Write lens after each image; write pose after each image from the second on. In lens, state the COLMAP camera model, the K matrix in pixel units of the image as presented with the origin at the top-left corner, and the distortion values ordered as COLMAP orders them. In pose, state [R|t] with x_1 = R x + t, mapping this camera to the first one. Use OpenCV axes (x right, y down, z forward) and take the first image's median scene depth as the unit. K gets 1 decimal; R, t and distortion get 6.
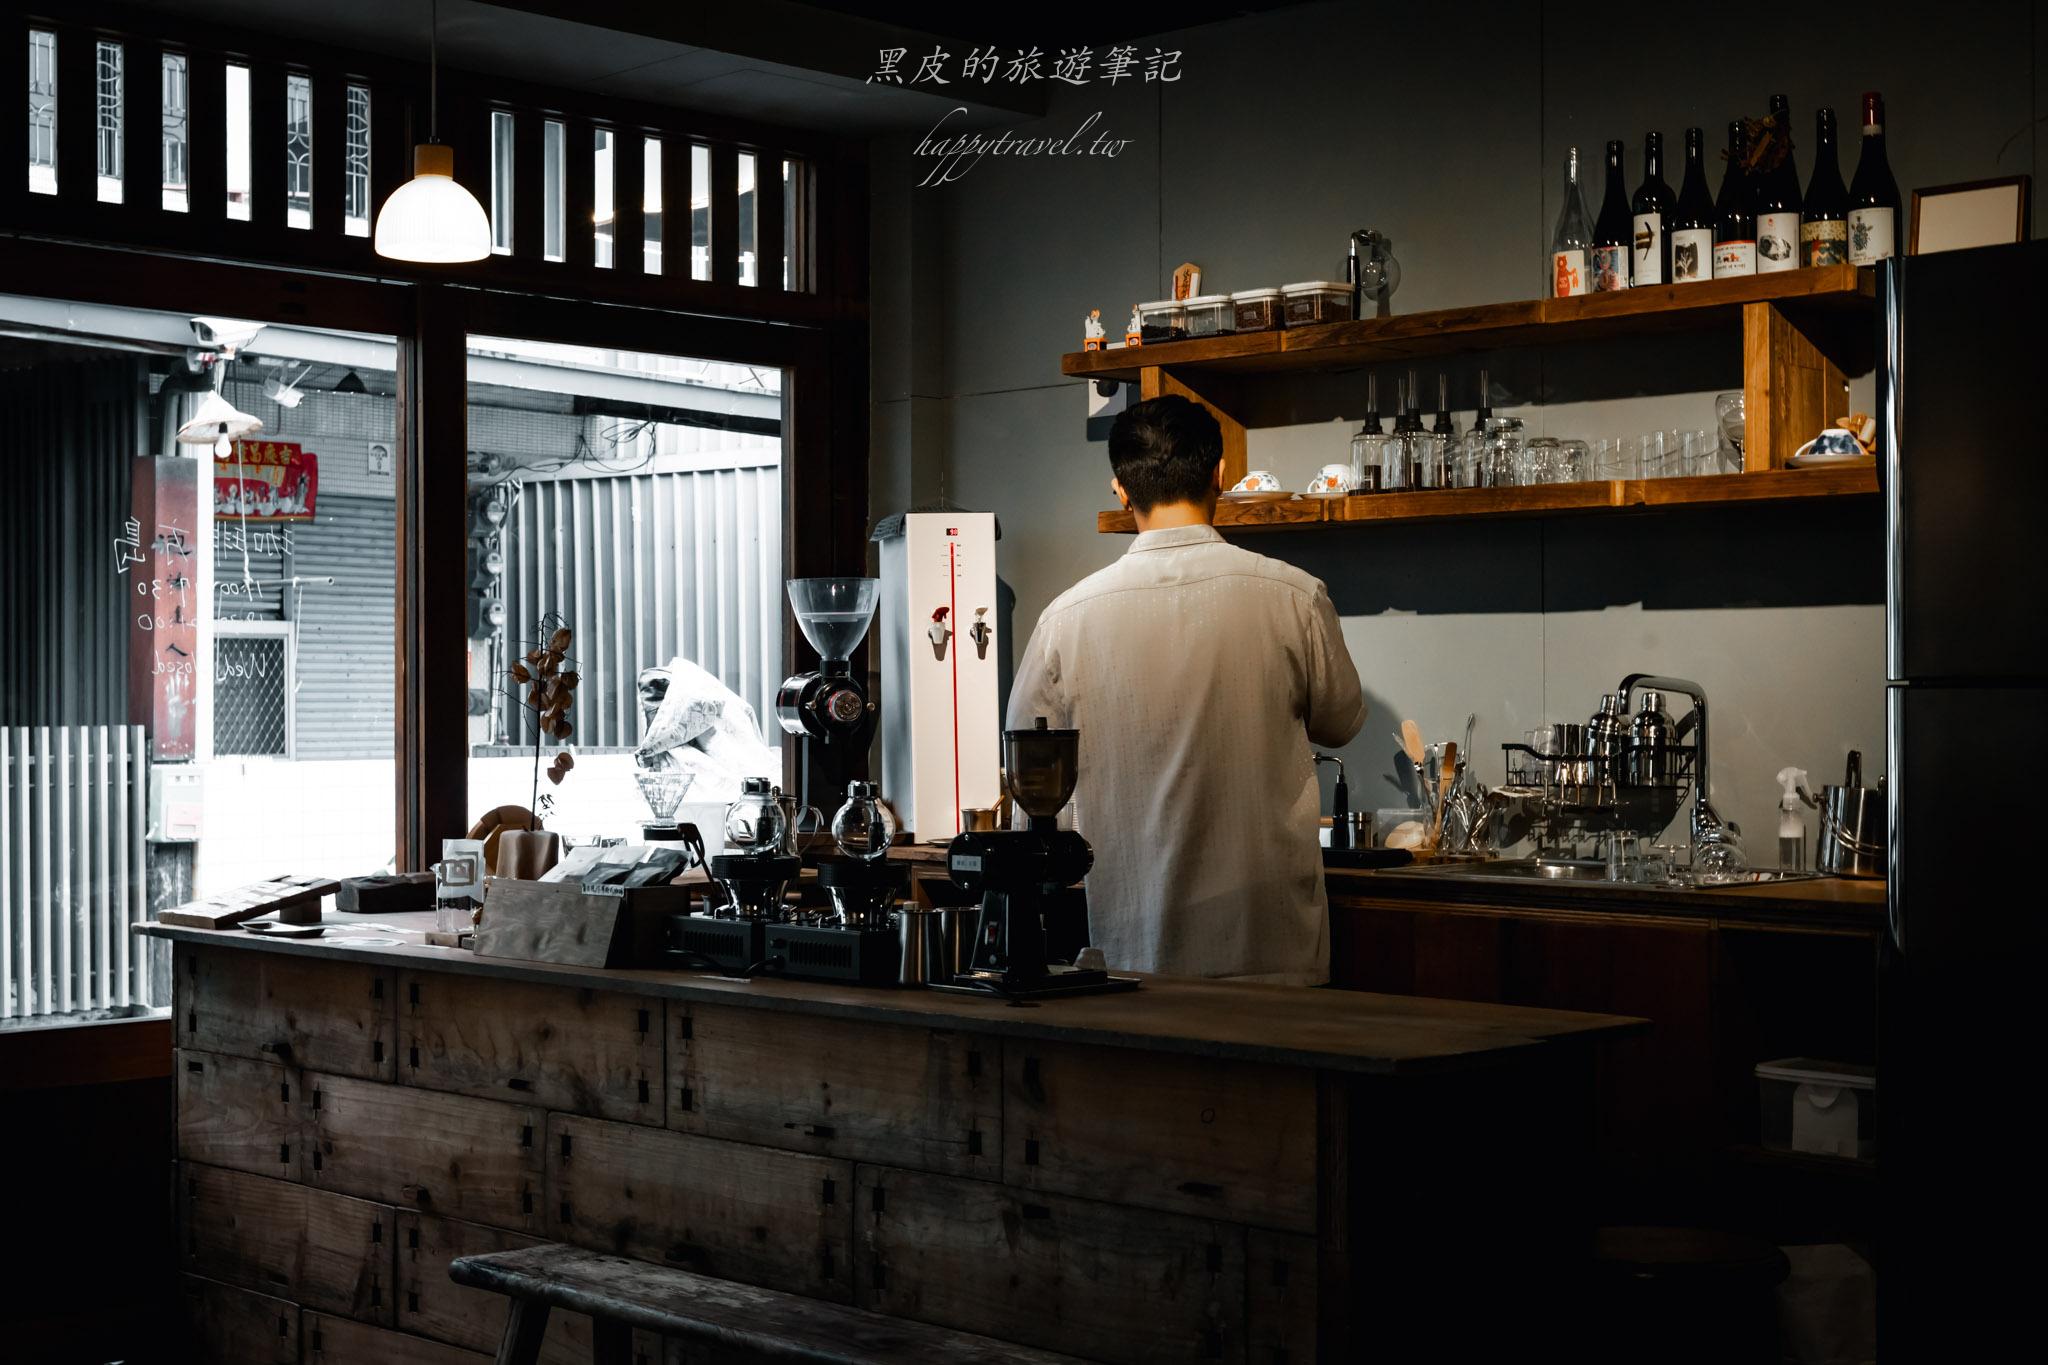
lens RADIAL K [[2868.2, 0, 1024.0], [0, 2868.2, 682.5], [0, 0, 1]] dist [0.007411, 0.039402]
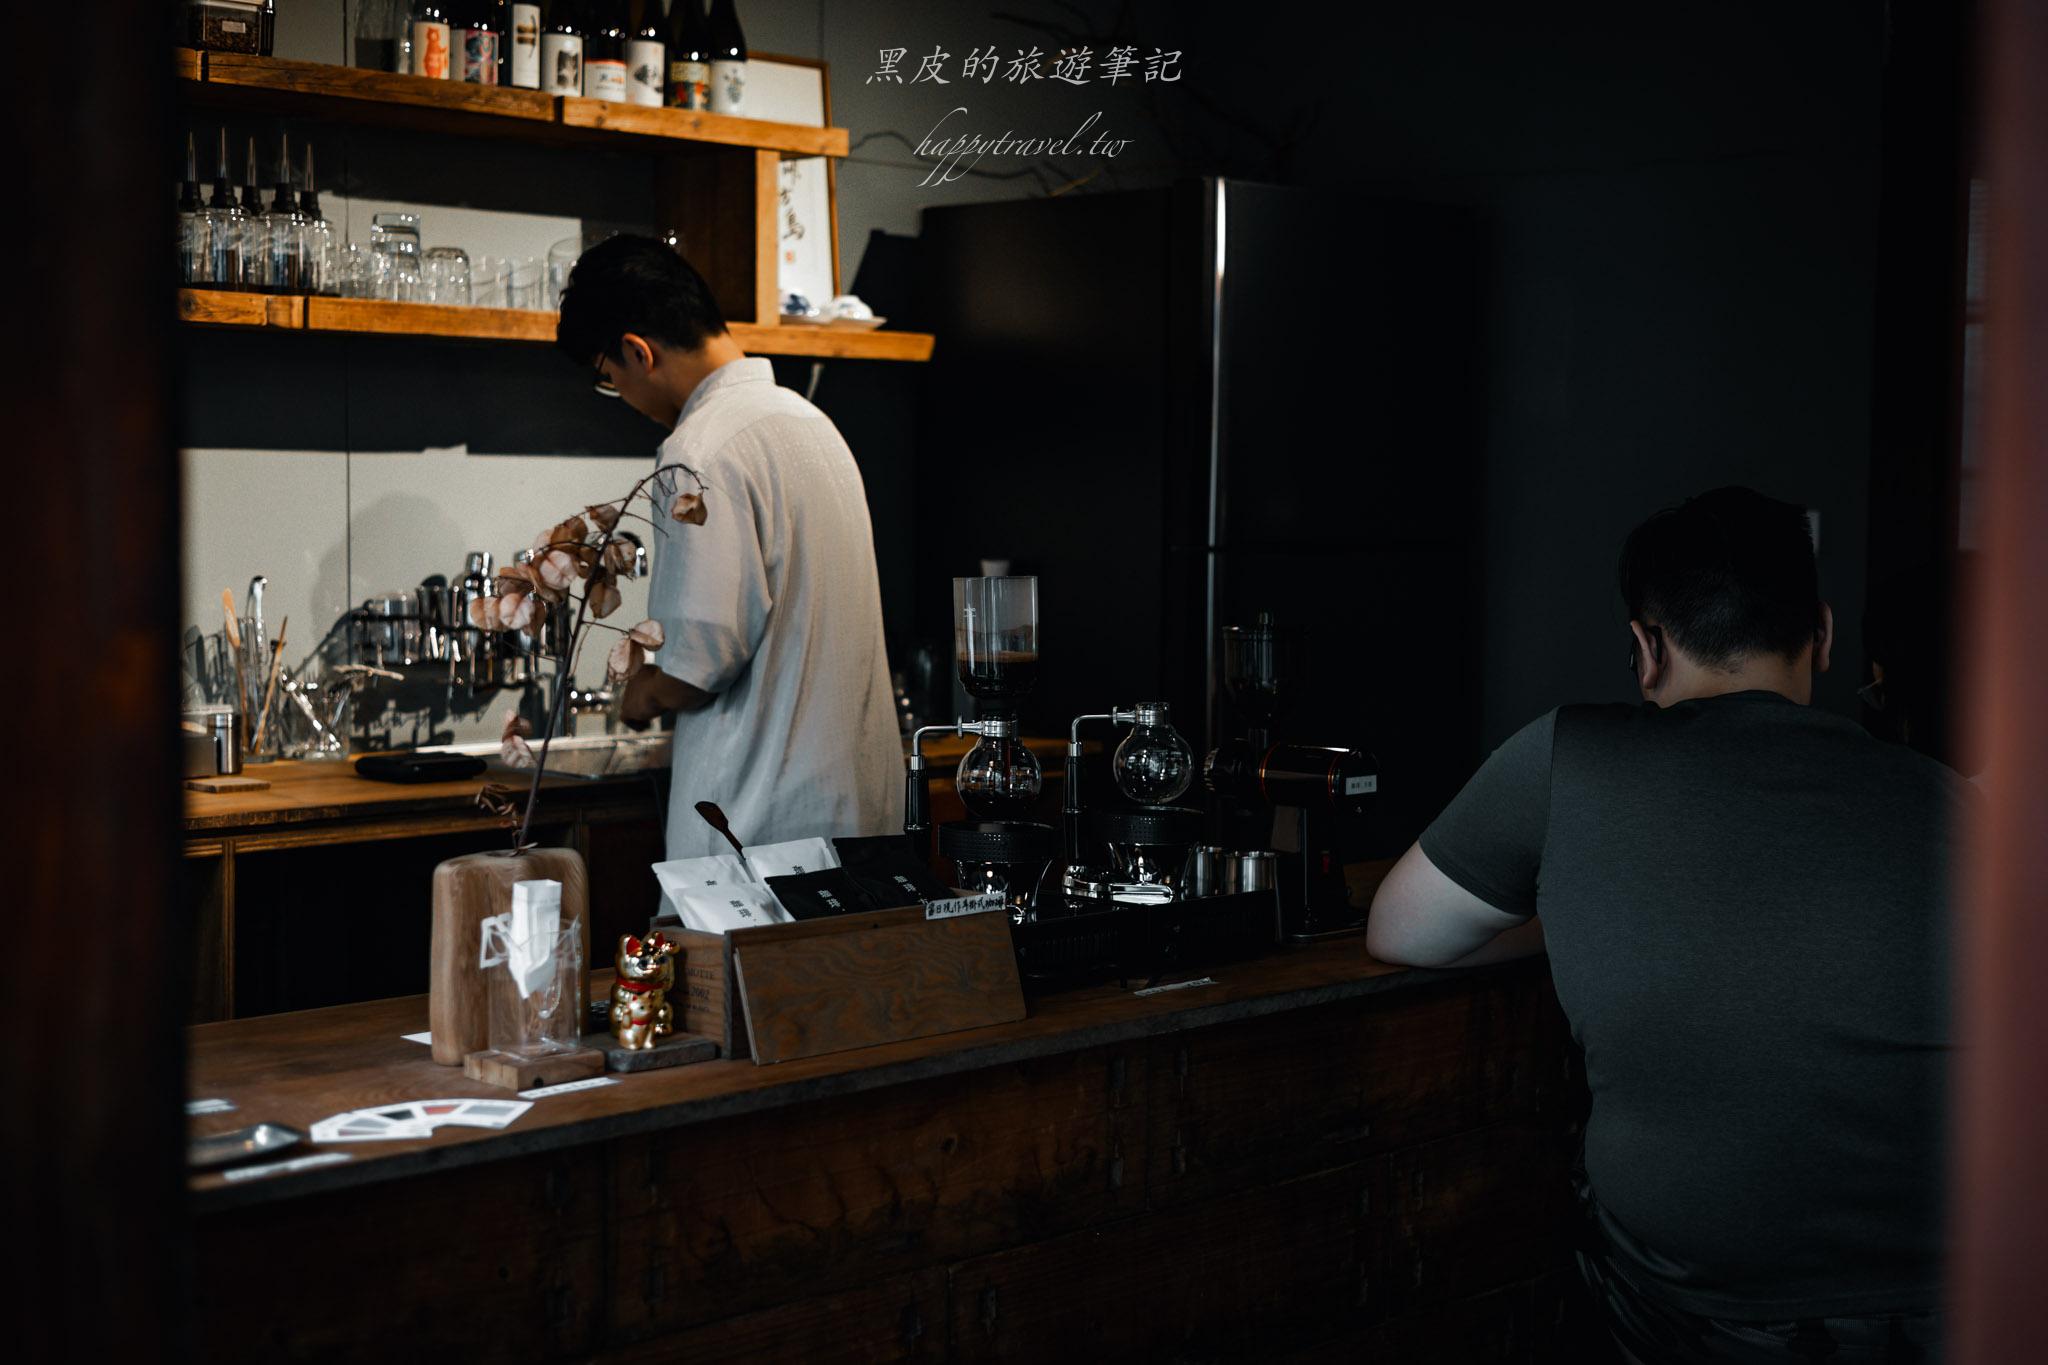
lens RADIAL K [[2920.4, 0, 1065.7], [0, 2920.4, 625.9], [0, 0, 1]] dist [-0.006948, 0.102608]
pose [[-0.003410, -0.050961, 0.998695, -0.698314], [-0.017241, 0.998555, 0.050895, -0.022058], [-0.999846, -0.017045, -0.004283, 0.849640]]
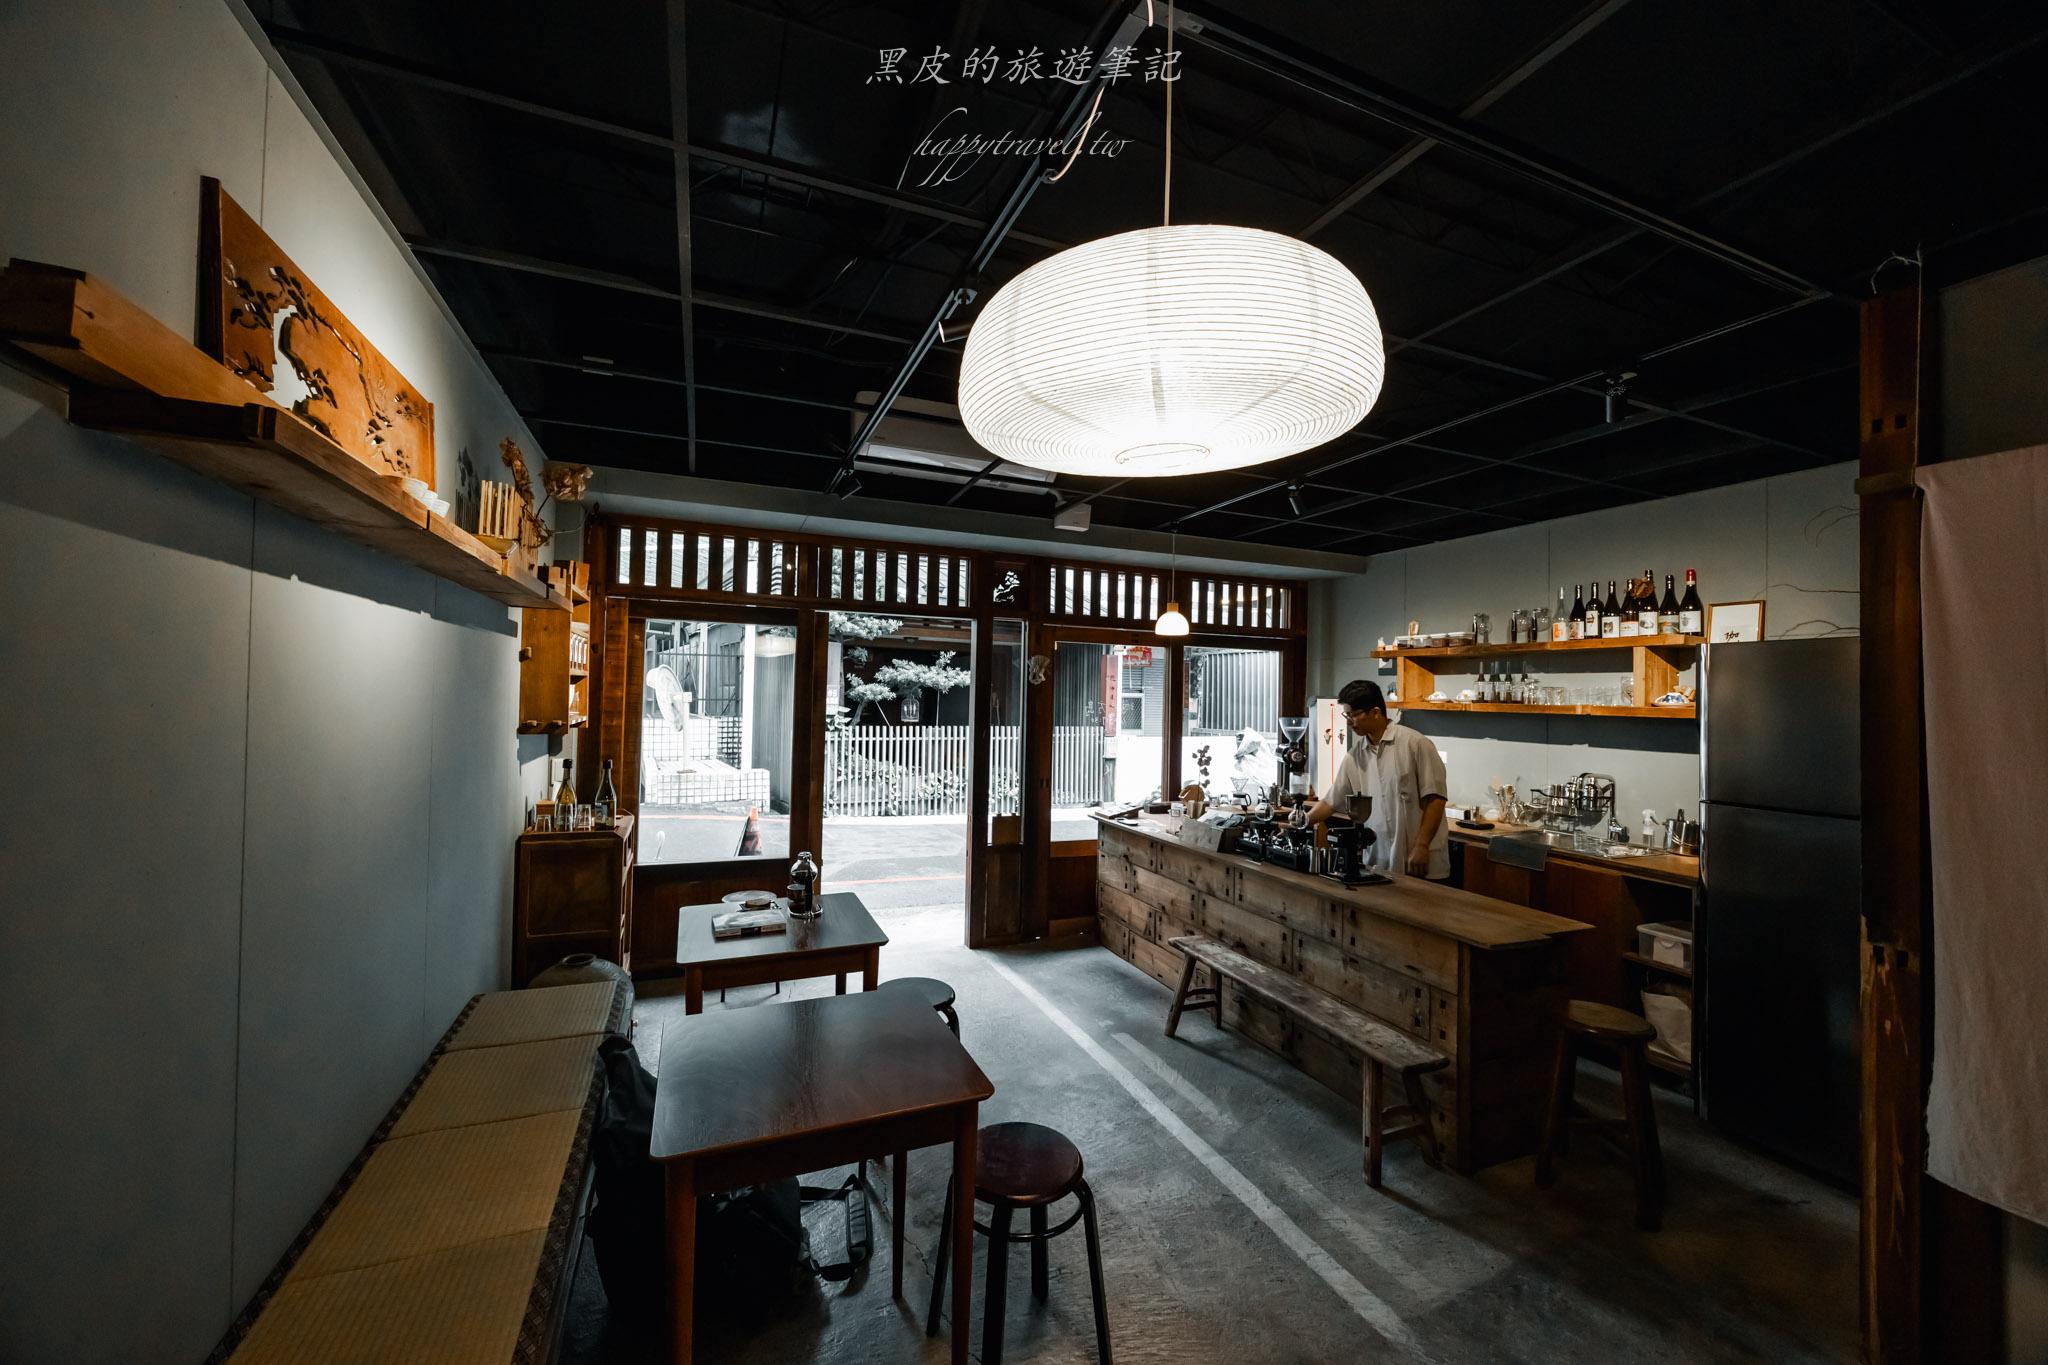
lens RADIAL K [[778.6, 0, 1025.3], [0, 778.6, 679.4], [0, 0, 1]] dist [-0.001225, -0.000135]
pose [[0.918476, 0.014198, -0.395221, 0.004440], [-0.022338, 0.999622, -0.016003, -0.070449], [0.394845, 0.023527, 0.918446, 0.060350]]
